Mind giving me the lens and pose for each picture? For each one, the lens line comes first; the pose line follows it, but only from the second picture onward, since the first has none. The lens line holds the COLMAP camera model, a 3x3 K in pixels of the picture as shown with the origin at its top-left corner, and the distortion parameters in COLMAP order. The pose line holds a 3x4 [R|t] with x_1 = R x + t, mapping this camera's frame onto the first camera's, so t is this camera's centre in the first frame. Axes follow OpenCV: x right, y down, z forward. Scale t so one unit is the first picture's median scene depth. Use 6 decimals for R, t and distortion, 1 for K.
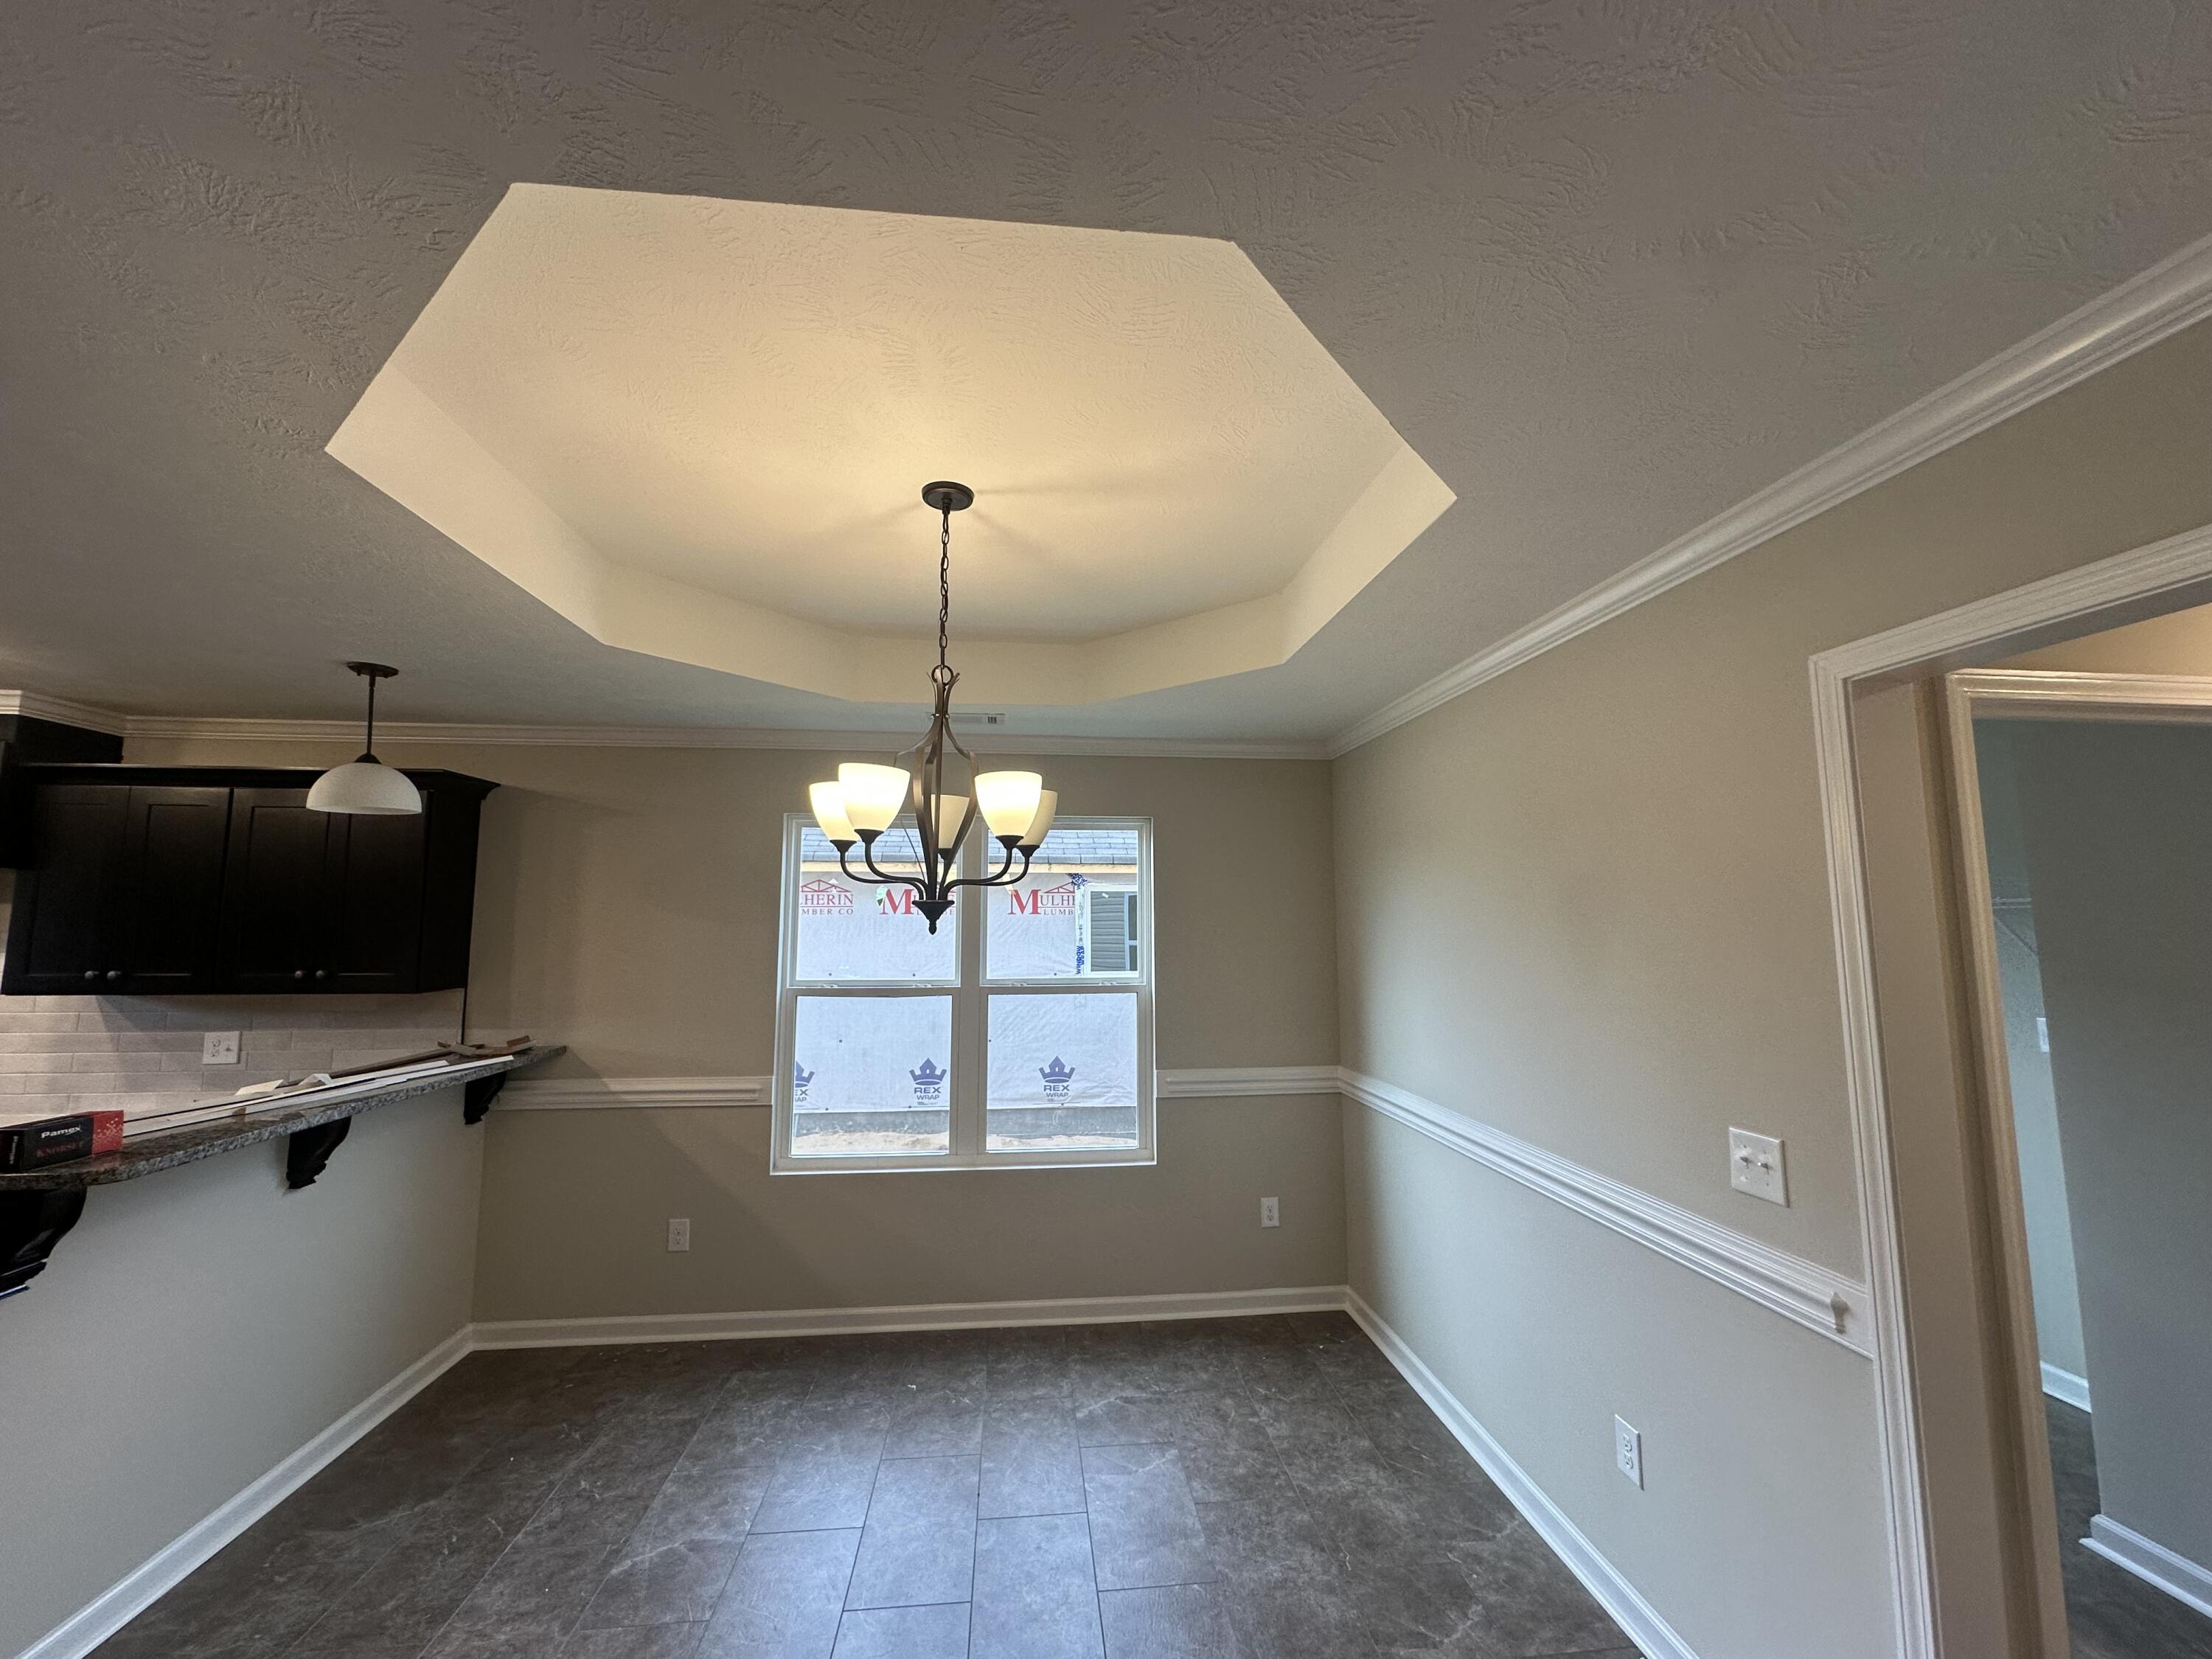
lens RADIAL K [[886.2, 0, 1112.8], [0, 886.2, 829.9], [0, 0, 1]] dist [-0.002356, -0.000664]
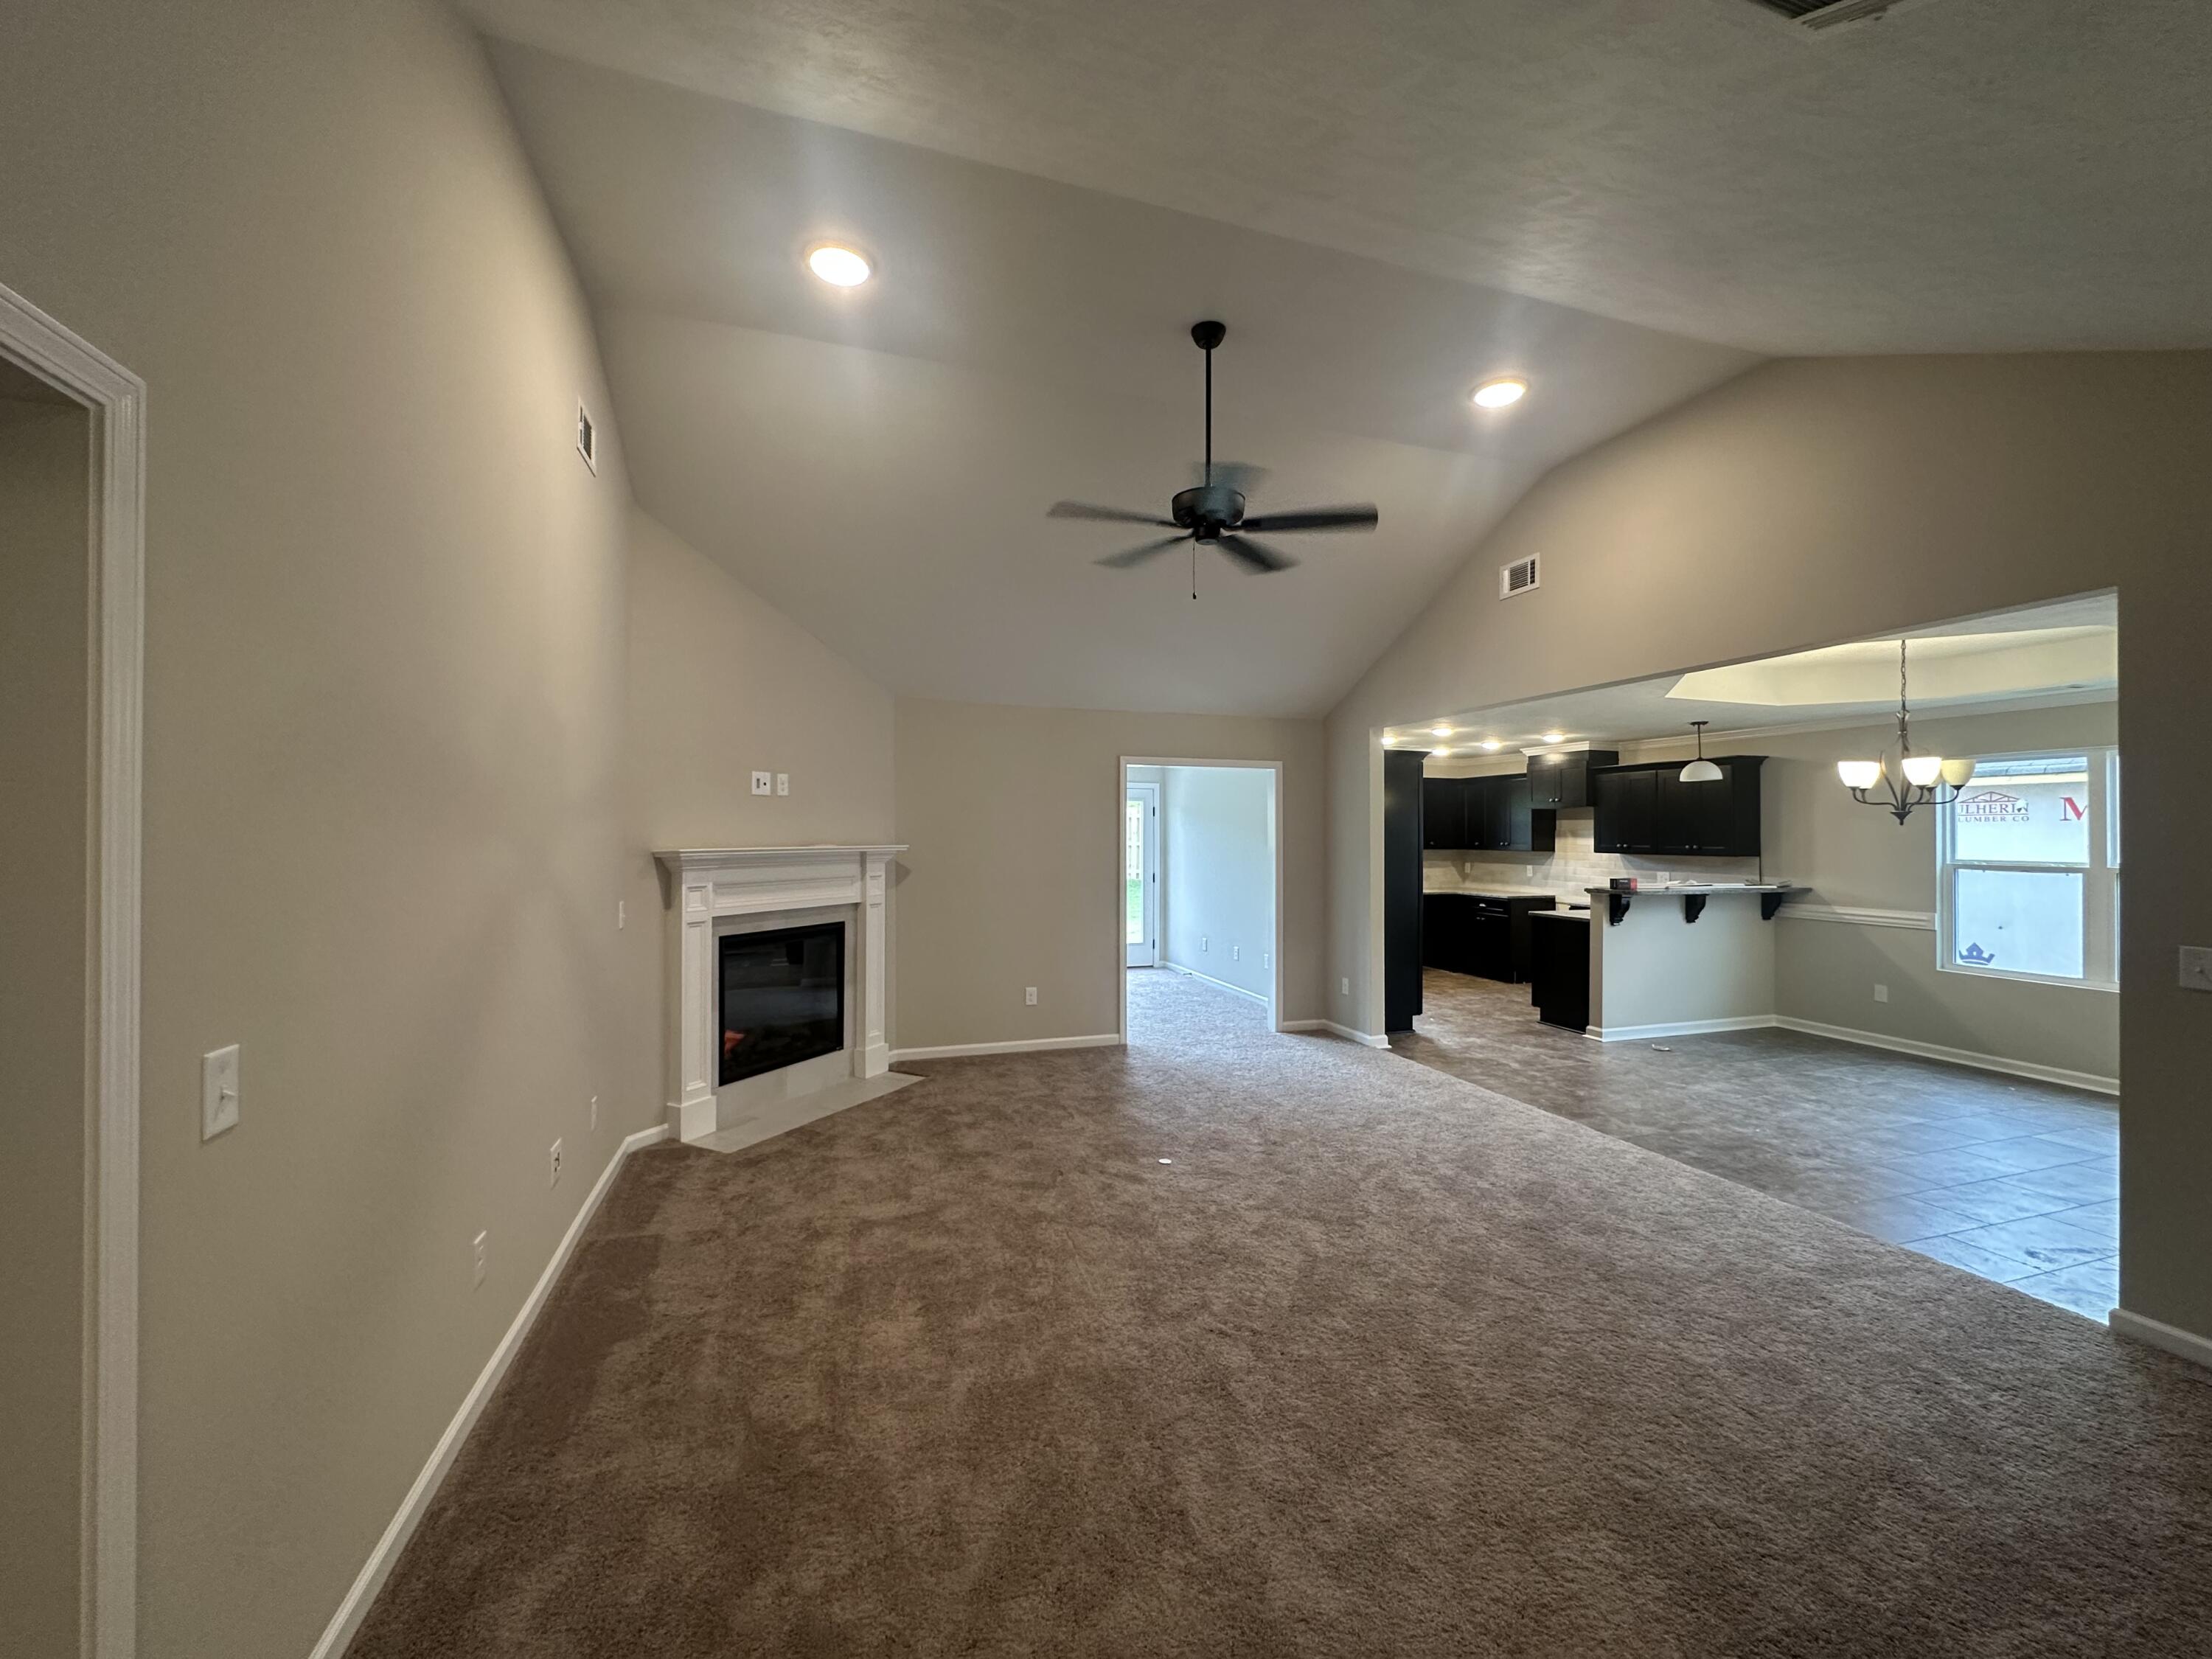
lens RADIAL K [[886.2, 0, 1112.3], [0, 886.2, 819.8], [0, 0, 1]] dist [-0.002356, -0.000664]
pose [[0.219073, -0.013548, -0.975614, 1.013097], [0.103881, 0.994544, 0.009515, -0.087605], [0.970163, -0.103432, 0.219285, -0.964972]]
